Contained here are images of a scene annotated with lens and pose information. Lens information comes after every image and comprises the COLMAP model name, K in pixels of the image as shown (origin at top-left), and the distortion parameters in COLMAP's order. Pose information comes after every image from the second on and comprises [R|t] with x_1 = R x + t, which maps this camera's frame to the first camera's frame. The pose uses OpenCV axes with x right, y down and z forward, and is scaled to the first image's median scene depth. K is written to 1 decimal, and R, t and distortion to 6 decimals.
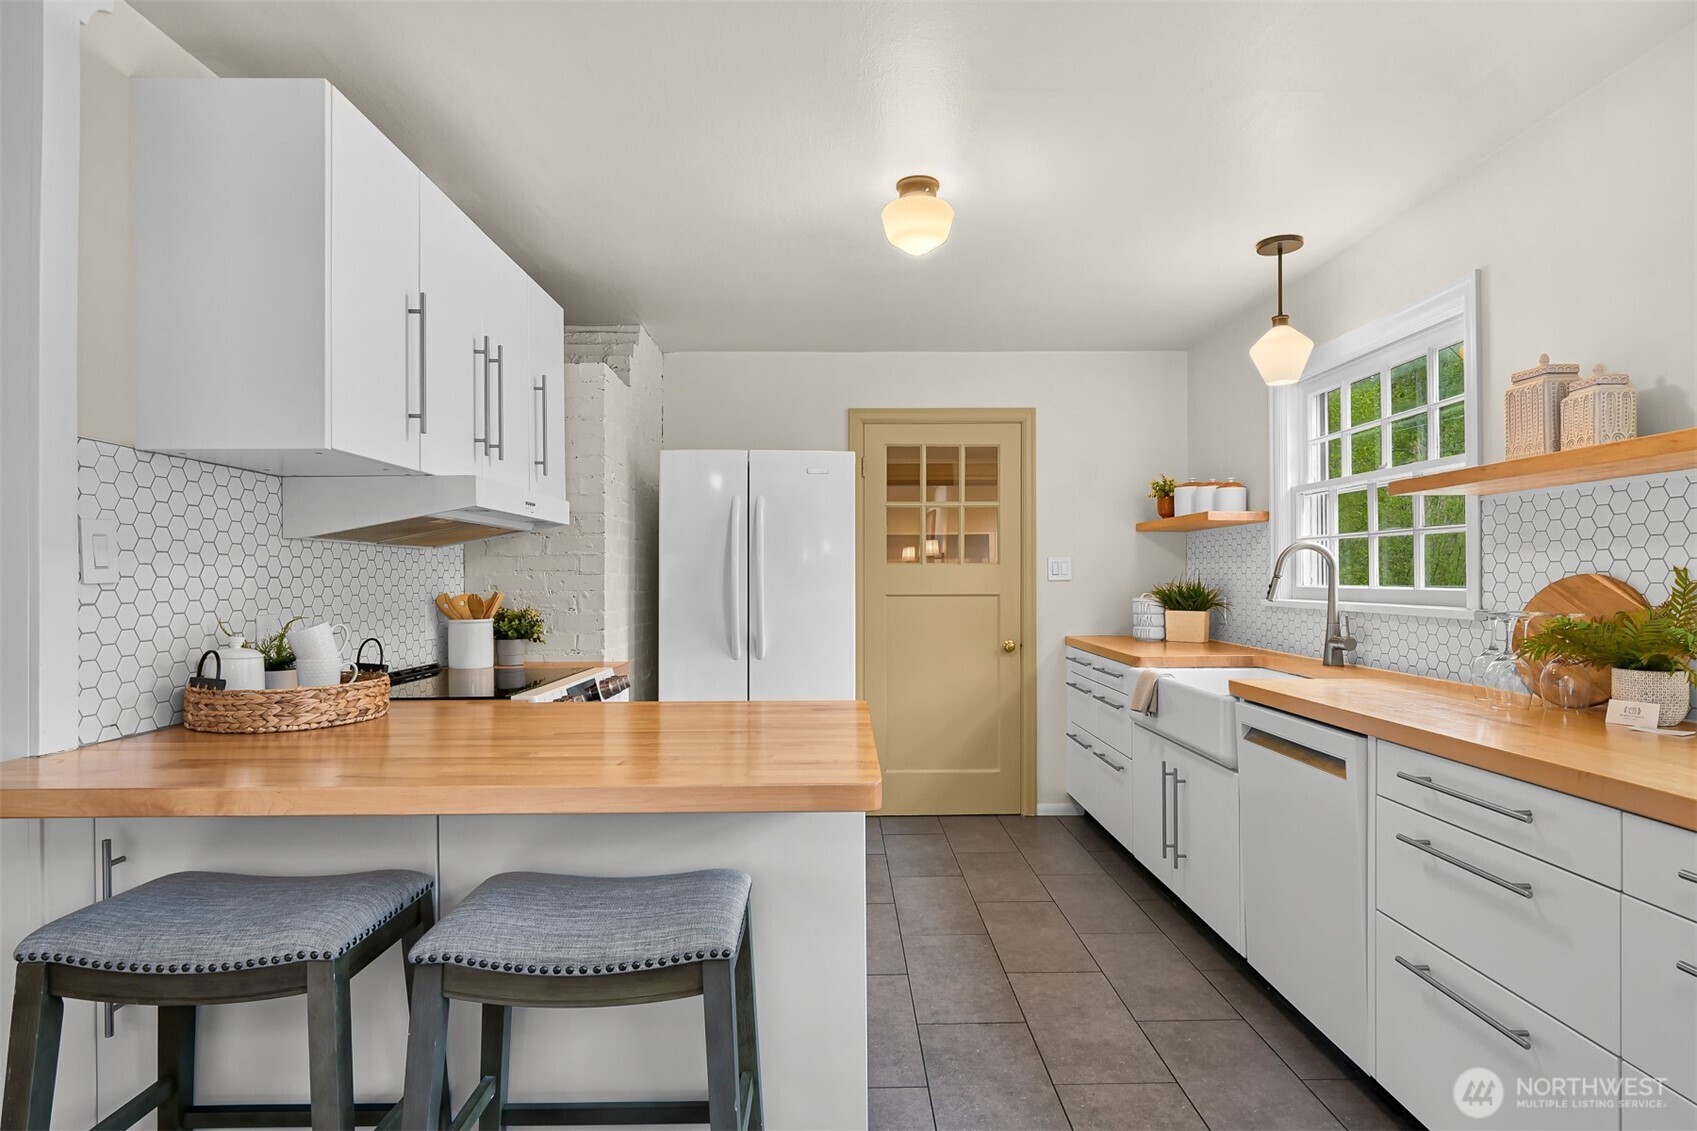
lens RADIAL K [[868.3, 0, 856.3], [0, 868.3, 570.4], [0, 0, 1]] dist [-0.020663, -0.000154]
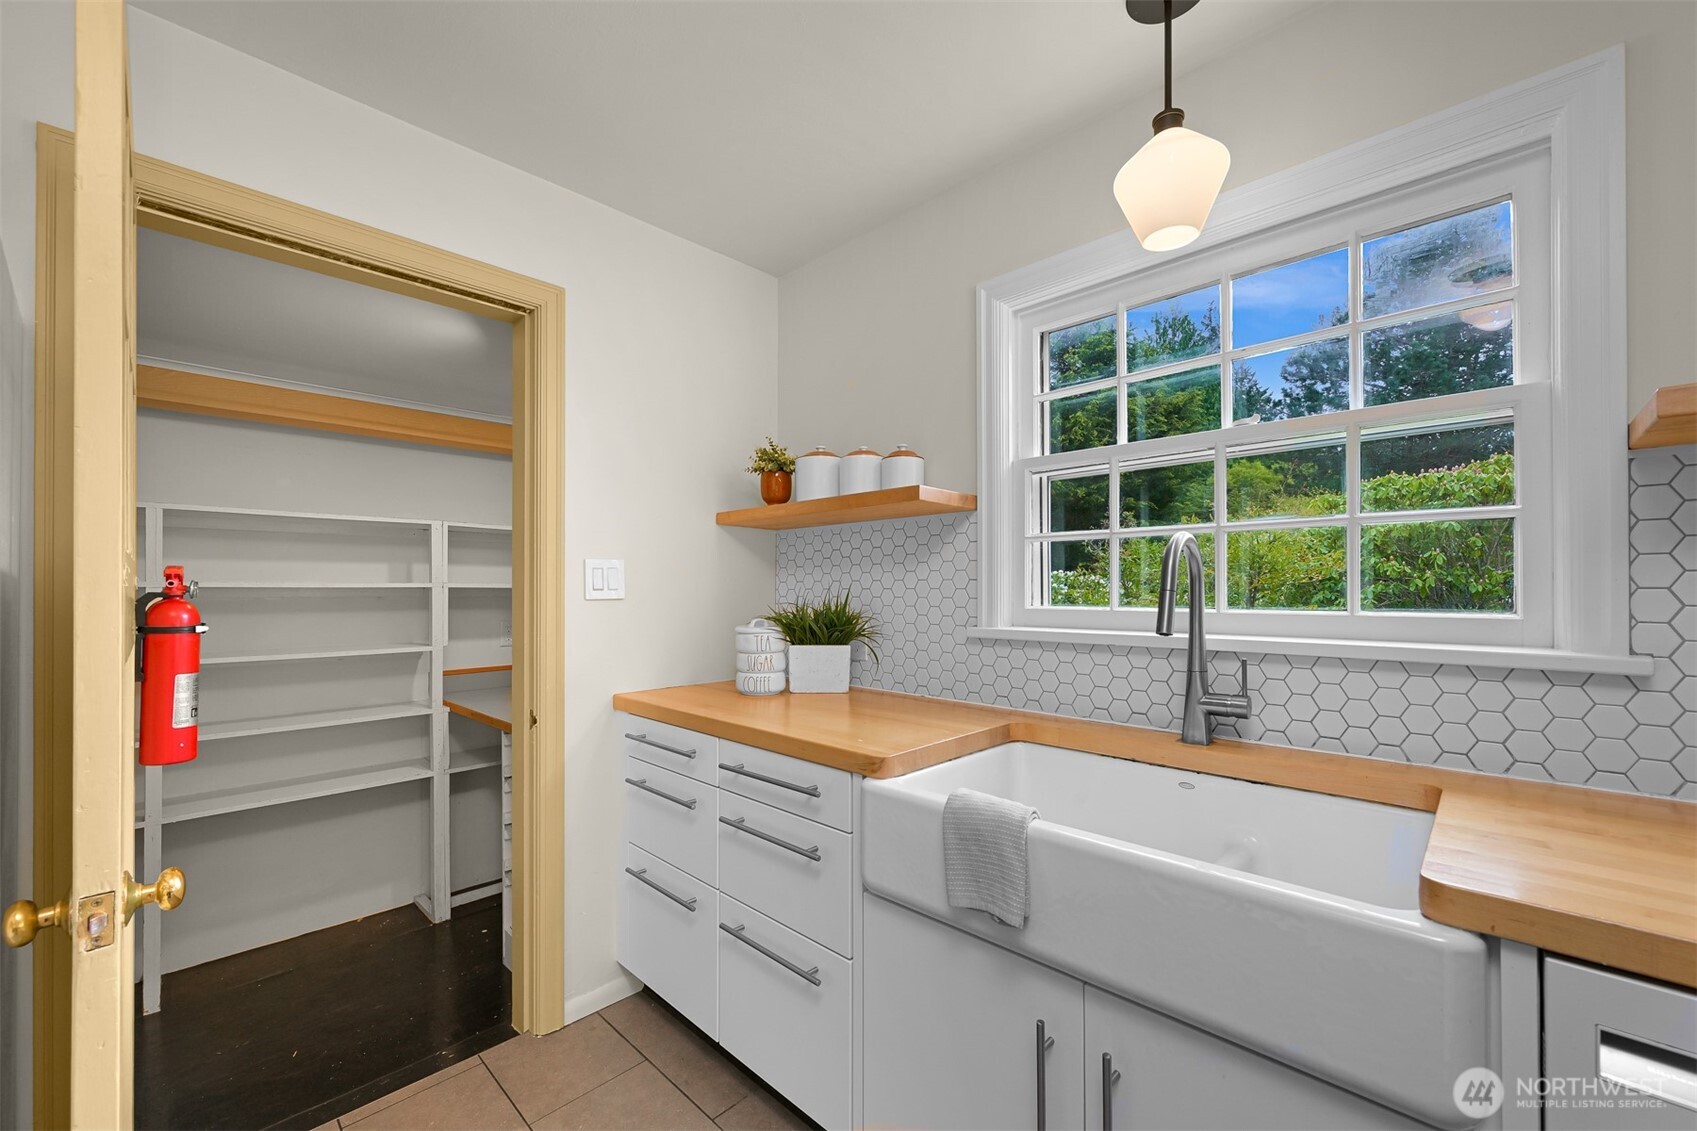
lens RADIAL K [[679.2, 0, 838.3], [0, 679.2, 579.2], [0, 0, 1]] dist [-0.000356, 0.001069]
pose [[0.715012, 0.010842, 0.699028, 0.032521], [-0.003890, 0.999926, -0.011531, 0.002961], [-0.699102, 0.005526, 0.715001, 0.648762]]
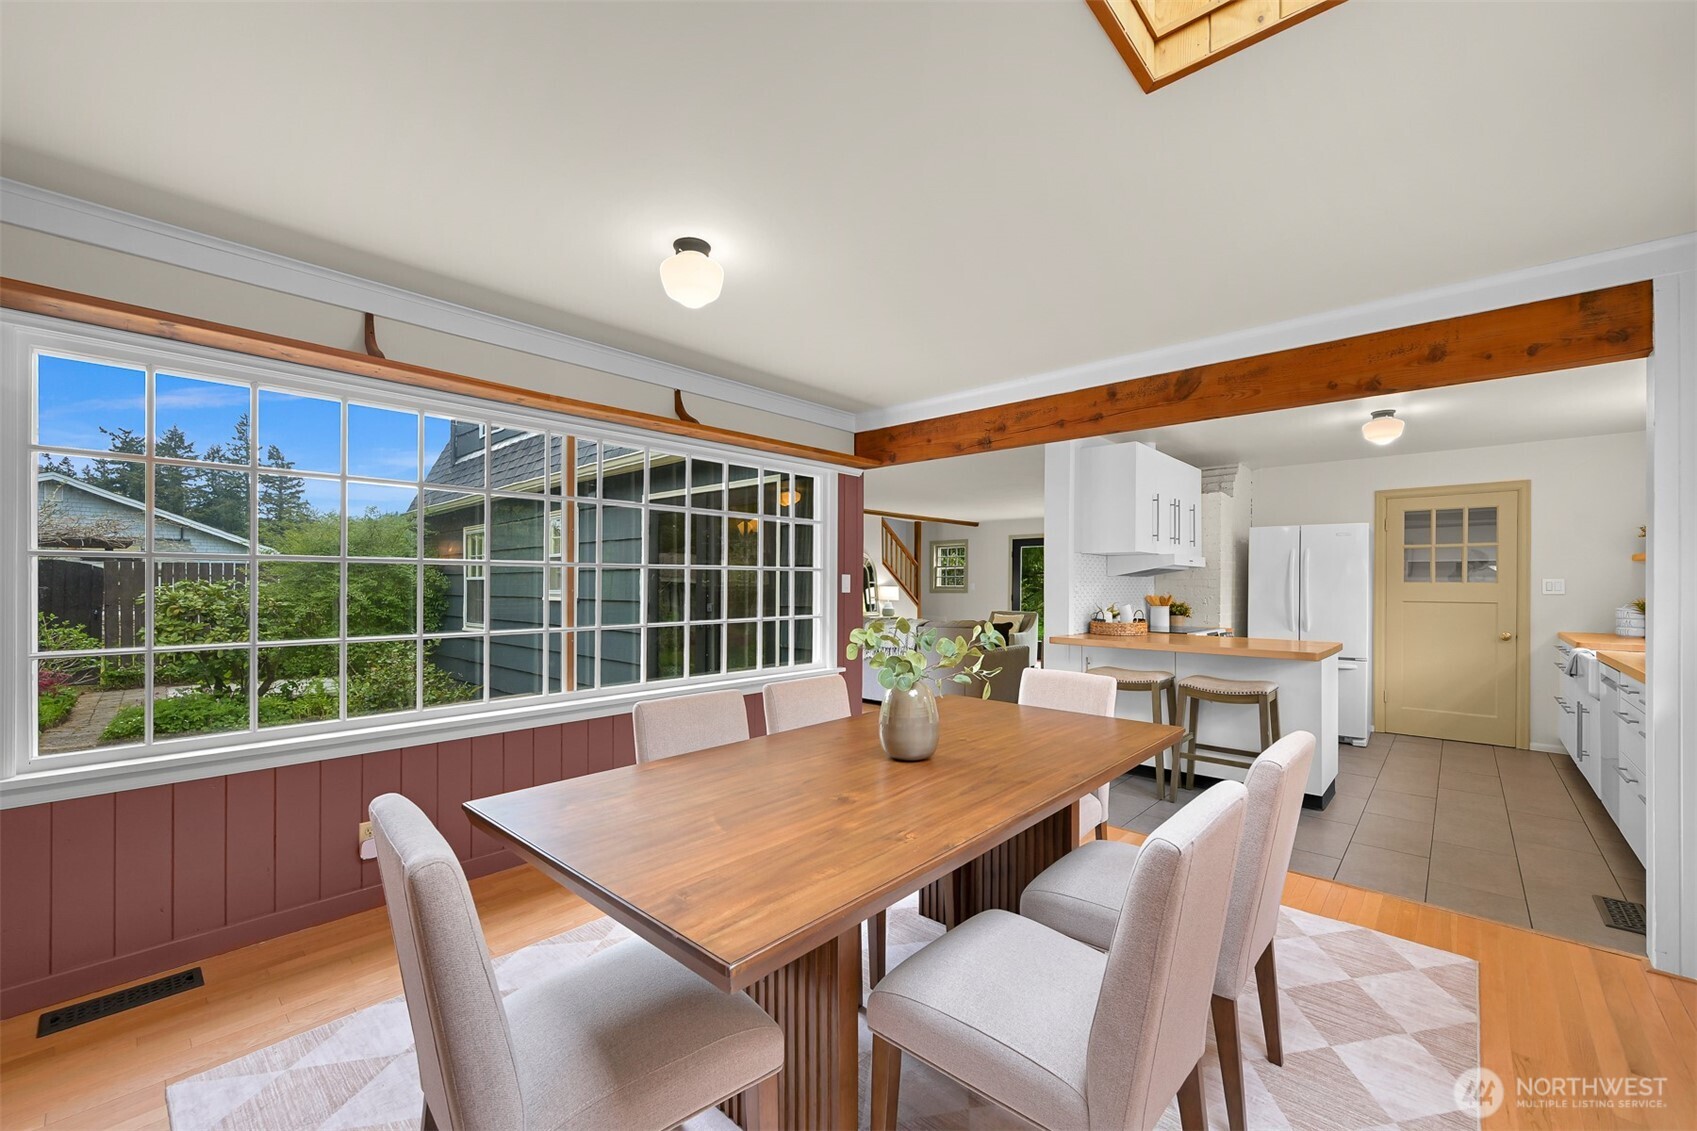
lens RADIAL K [[679.2, 0, 855.5], [0, 679.2, 583.2], [0, 0, 1]] dist [-0.000356, 0.001069]
pose [[0.730231, 0.007539, -0.683159, 0.180553], [-0.002115, 0.999959, 0.008775, -0.017824], [0.683197, -0.004963, 0.730217, -0.763784]]
